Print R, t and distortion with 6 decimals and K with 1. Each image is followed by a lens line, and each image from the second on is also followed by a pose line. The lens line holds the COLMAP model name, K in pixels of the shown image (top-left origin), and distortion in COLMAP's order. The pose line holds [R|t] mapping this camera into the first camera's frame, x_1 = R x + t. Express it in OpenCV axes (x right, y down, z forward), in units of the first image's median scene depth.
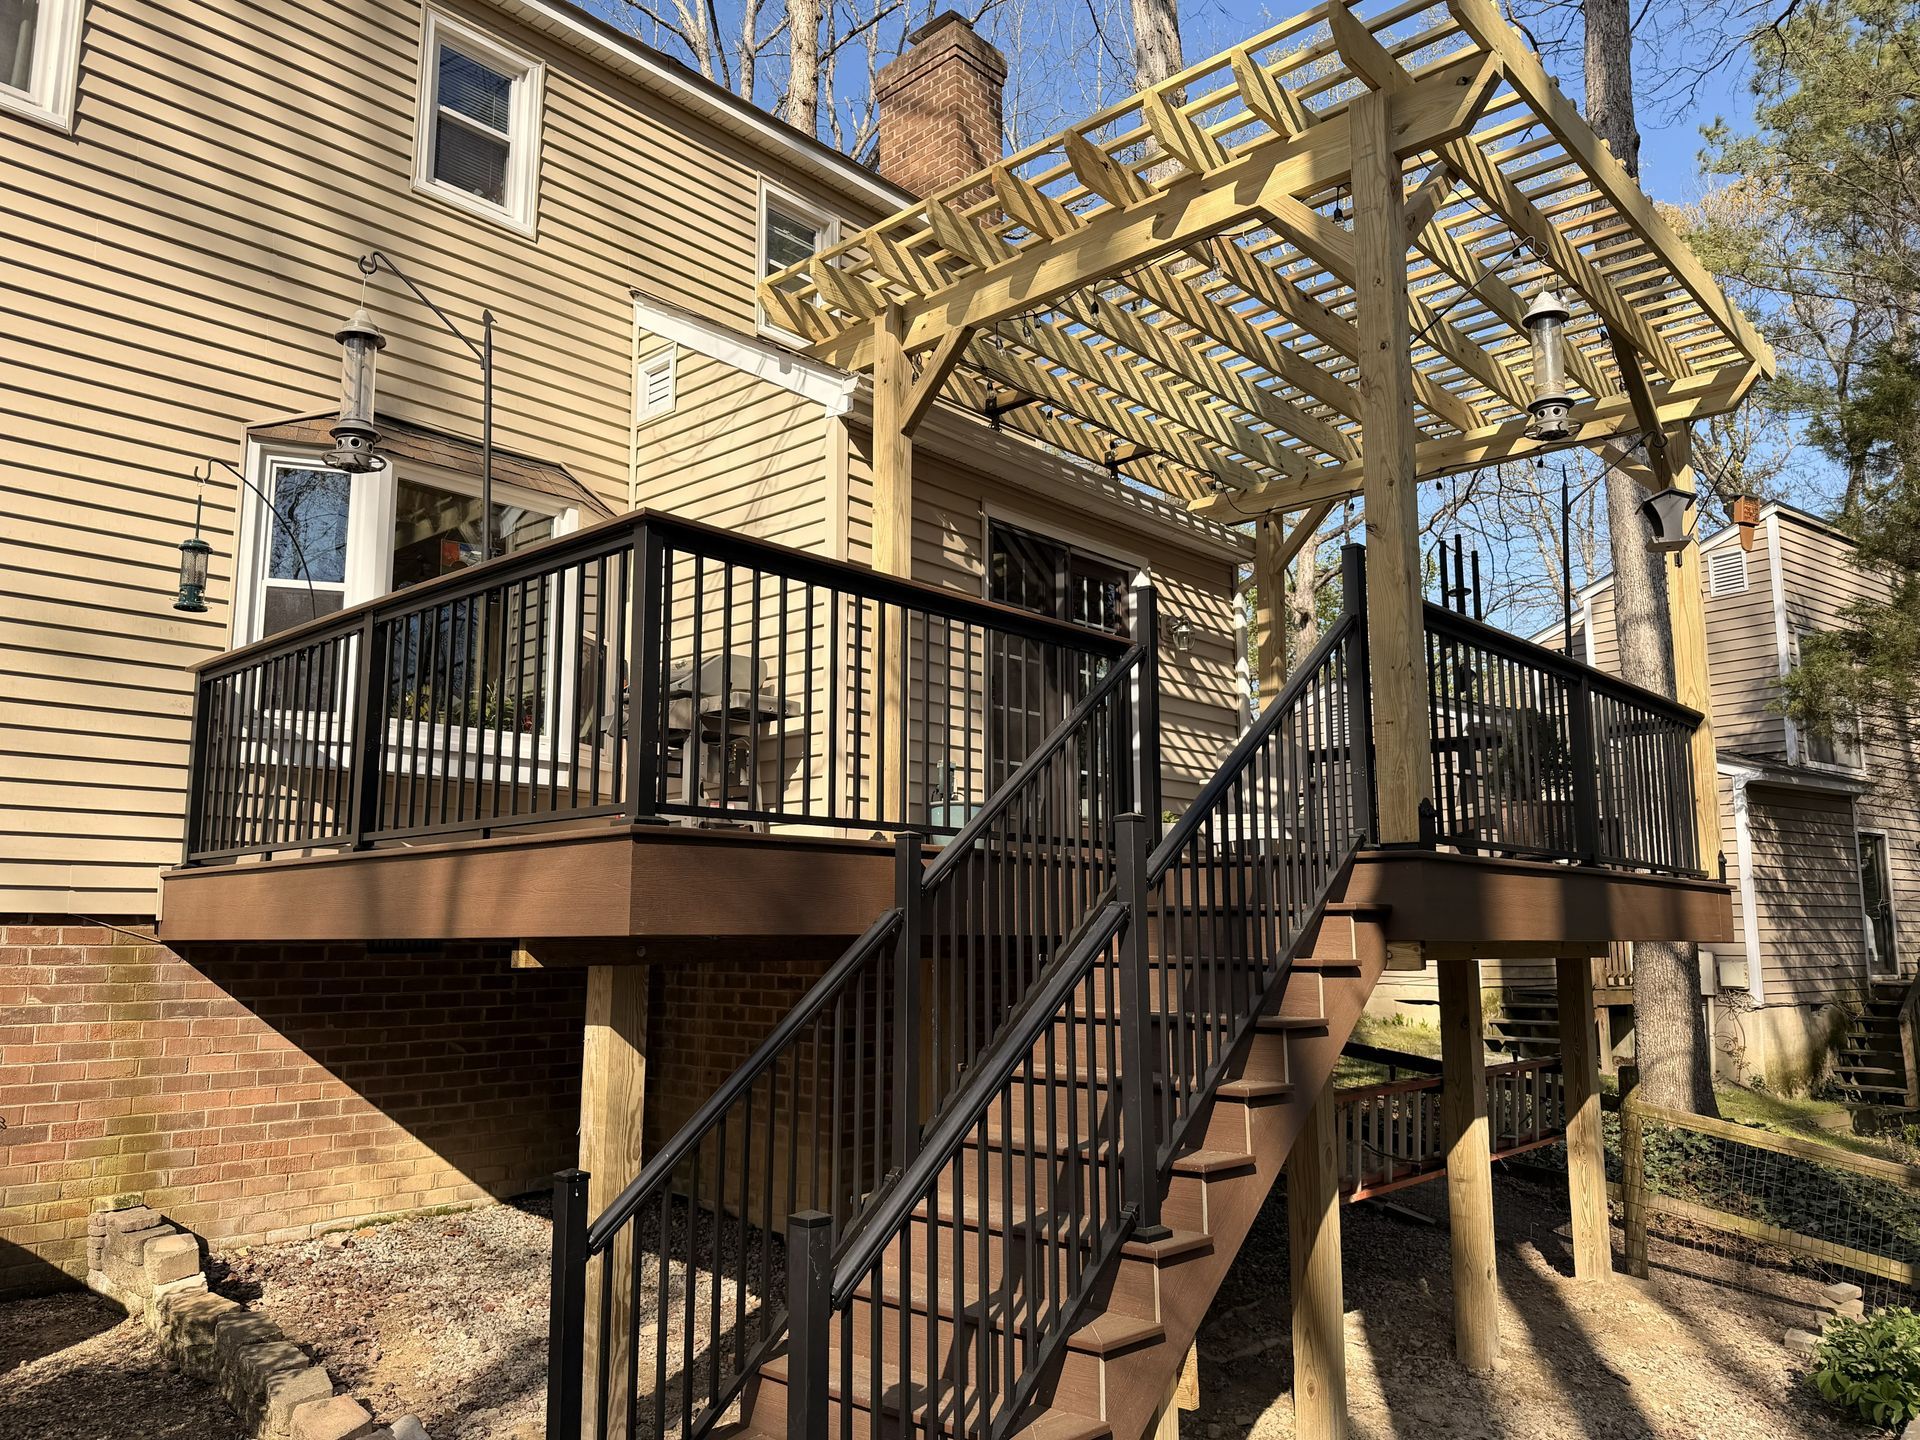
lens RADIAL K [[1360.5, 0, 956.7], [0, 1360.5, 733.7], [0, 0, 1]] dist [0.082622, -0.097085]
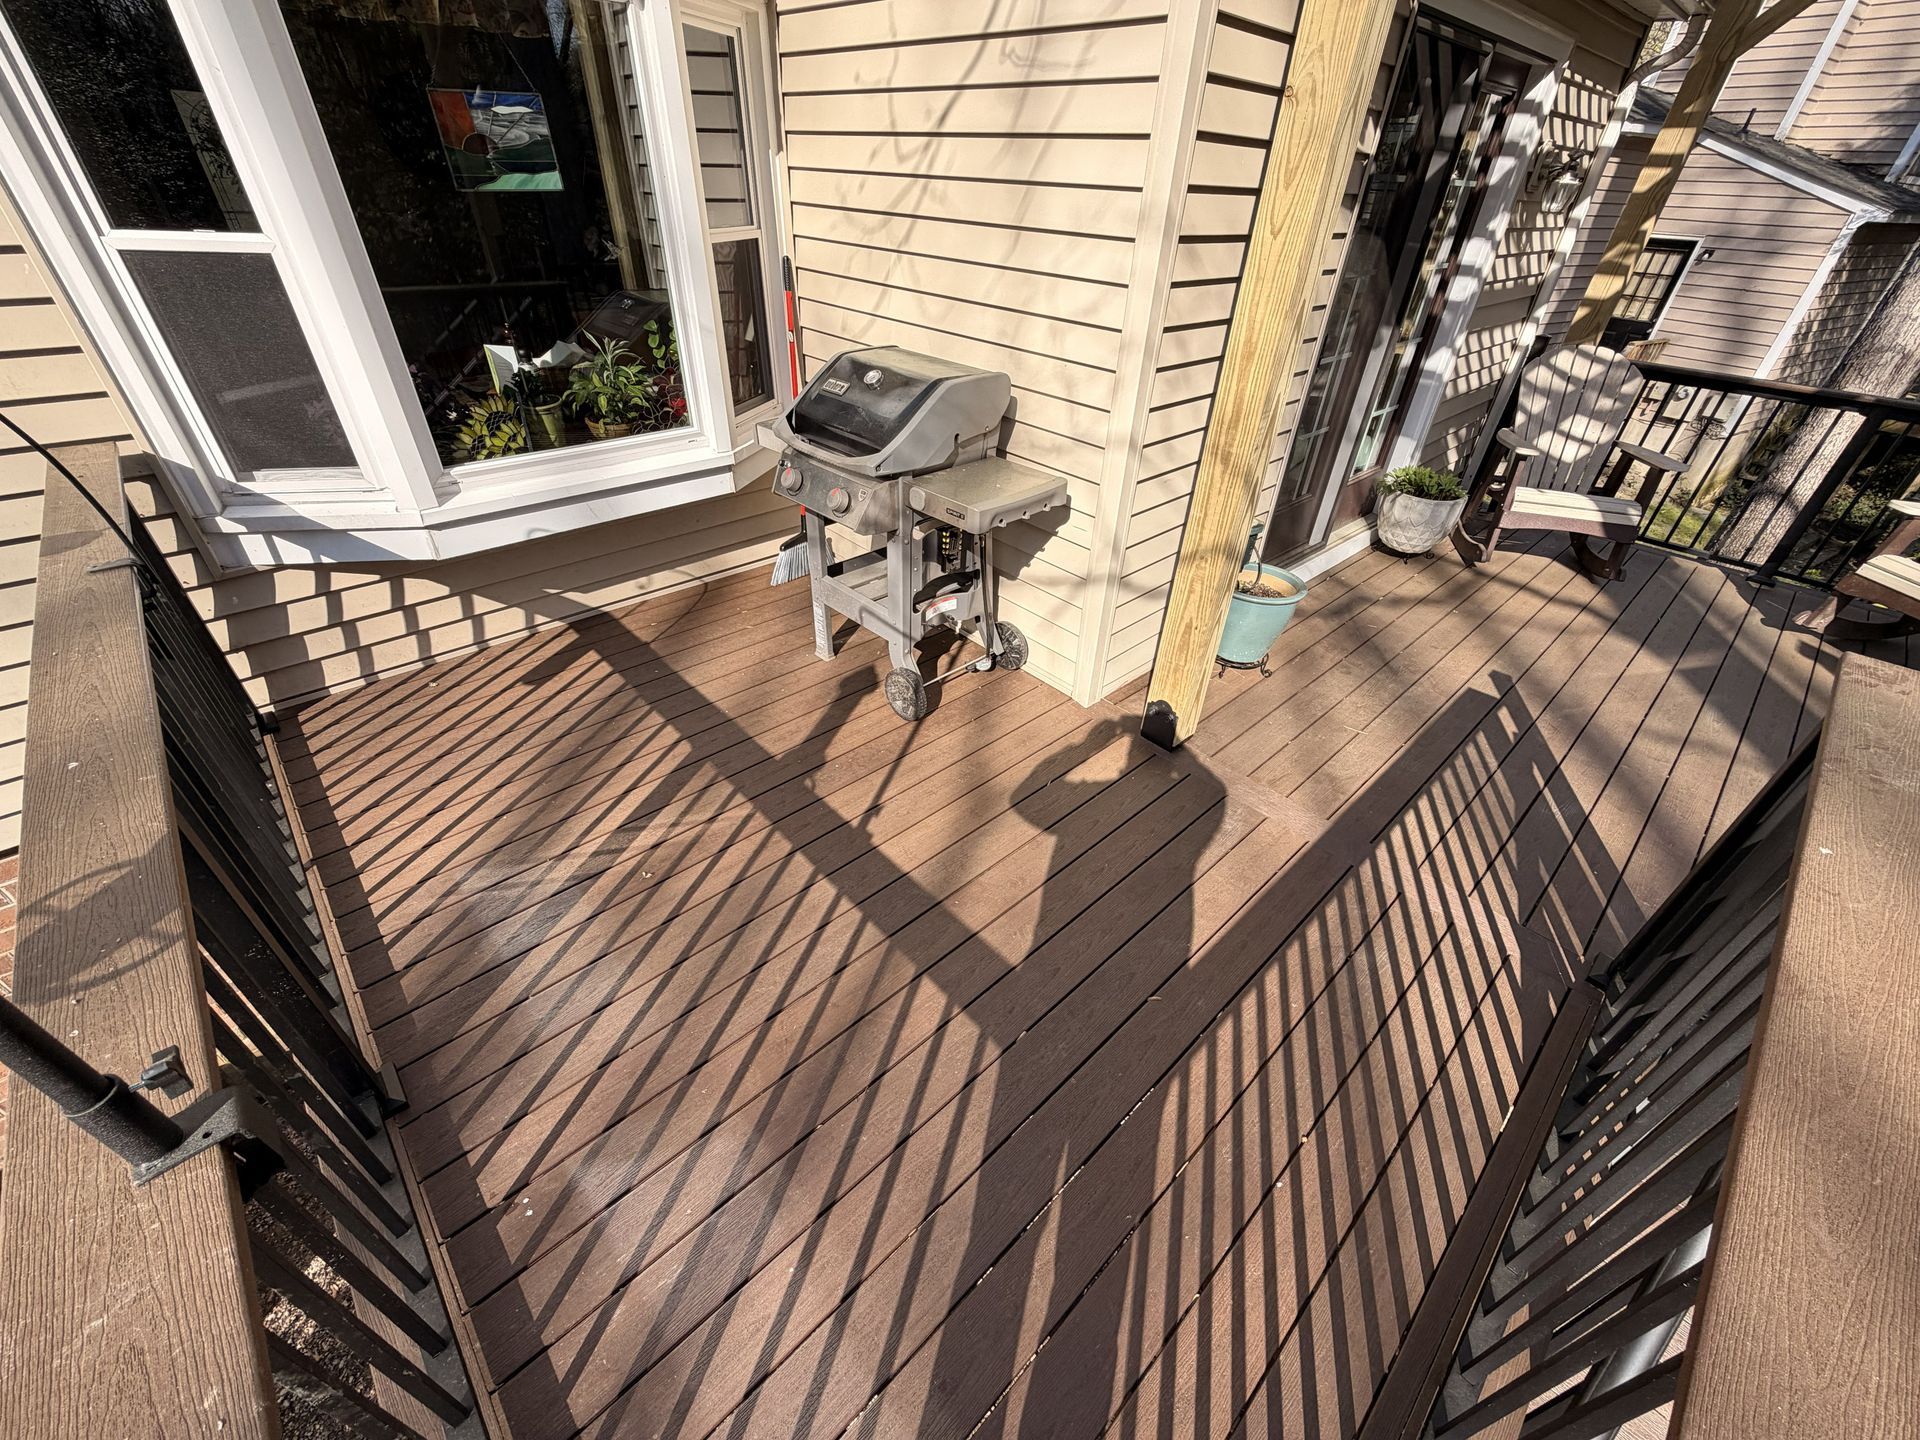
lens RADIAL K [[761.8, 0, 958.9], [0, 761.8, 719.4], [0, 0, 1]] dist [0.001549, -0.000626]
pose [[0.995844, 0.080561, -0.042485, -0.141123], [-0.028766, 0.720808, 0.692538, -0.186634], [0.086415, -0.688438, 0.720129, 0.673455]]
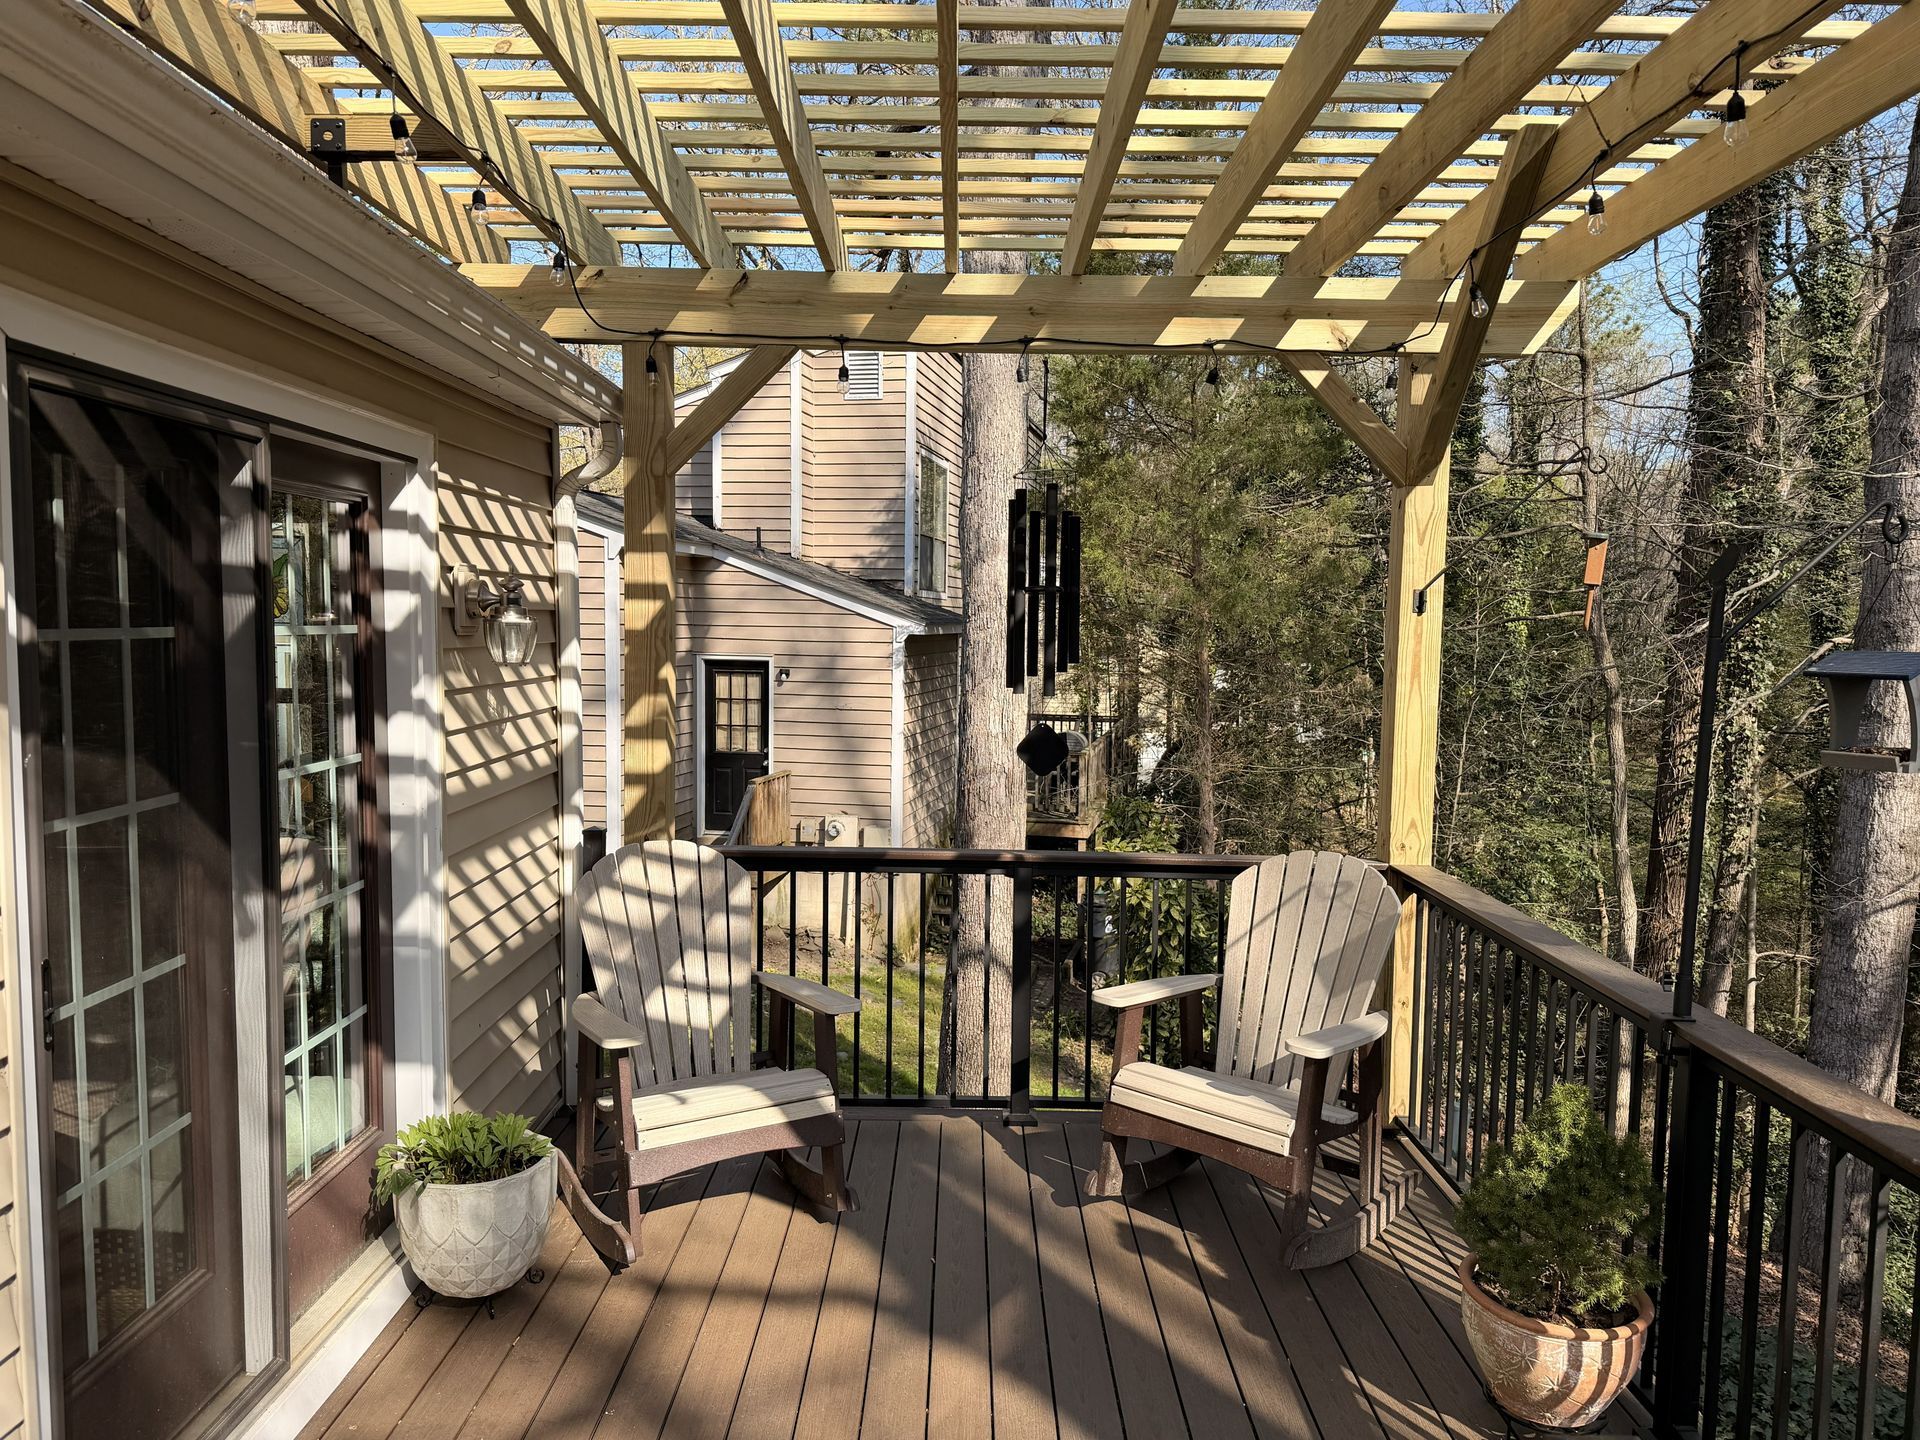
lens RADIAL K [[1360.5, 0, 956.7], [0, 1360.5, 733.7], [0, 0, 1]] dist [0.082622, -0.097085]
pose [[0.741773, -0.041592, 0.669360, -0.021692], [-0.112827, 0.976110, 0.185685, -0.182484], [-0.661092, -0.213258, 0.719360, 0.804022]]
